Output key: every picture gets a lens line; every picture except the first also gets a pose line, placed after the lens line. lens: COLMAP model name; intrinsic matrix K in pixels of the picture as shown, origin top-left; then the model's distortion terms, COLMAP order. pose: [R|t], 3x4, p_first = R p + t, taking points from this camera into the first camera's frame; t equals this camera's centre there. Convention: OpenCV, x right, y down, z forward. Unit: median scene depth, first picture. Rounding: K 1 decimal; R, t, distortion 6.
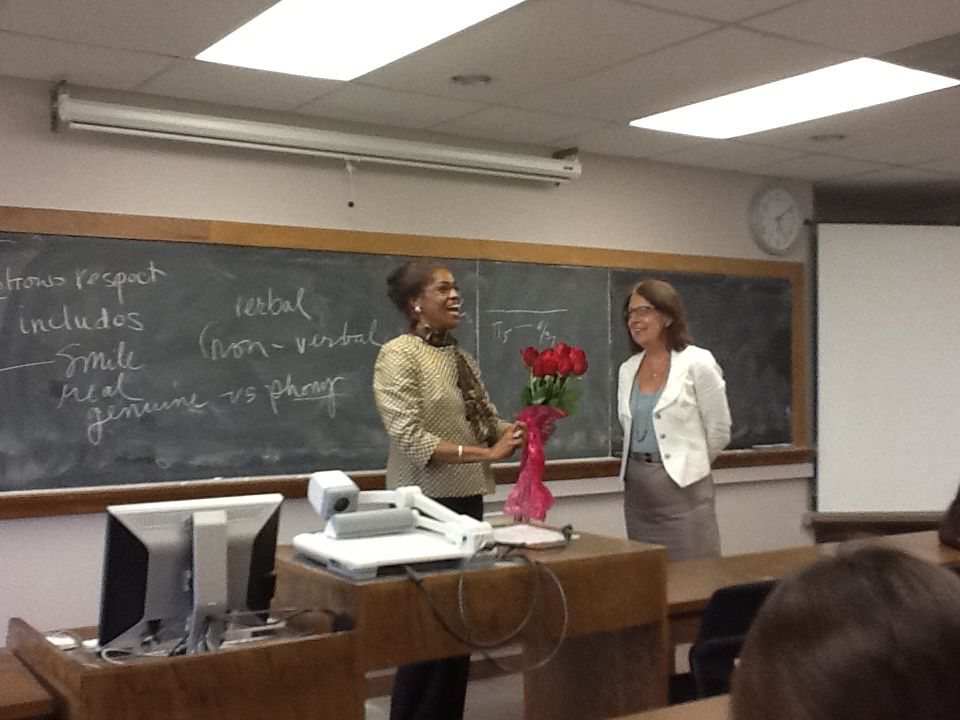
lens RADIAL K [[1167.8, 0, 482.0], [0, 1167.8, 374.3], [0, 0, 1]] dist [-0.005603, -0.021961]
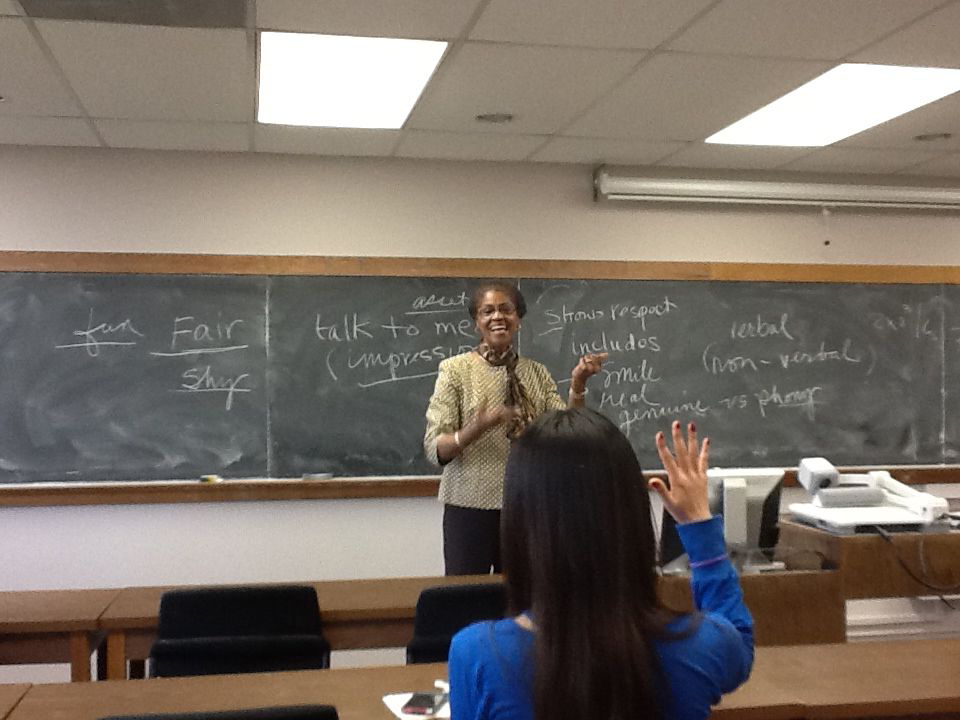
lens RADIAL K [[1167.8, 0, 482.0], [0, 1167.8, 374.3], [0, 0, 1]] dist [-0.005603, -0.021961]
pose [[0.925470, -0.004489, -0.378795, 0.014663], [-0.000005, 0.999930, -0.011861, 0.003546], [0.378821, 0.010979, 0.925405, -0.267037]]
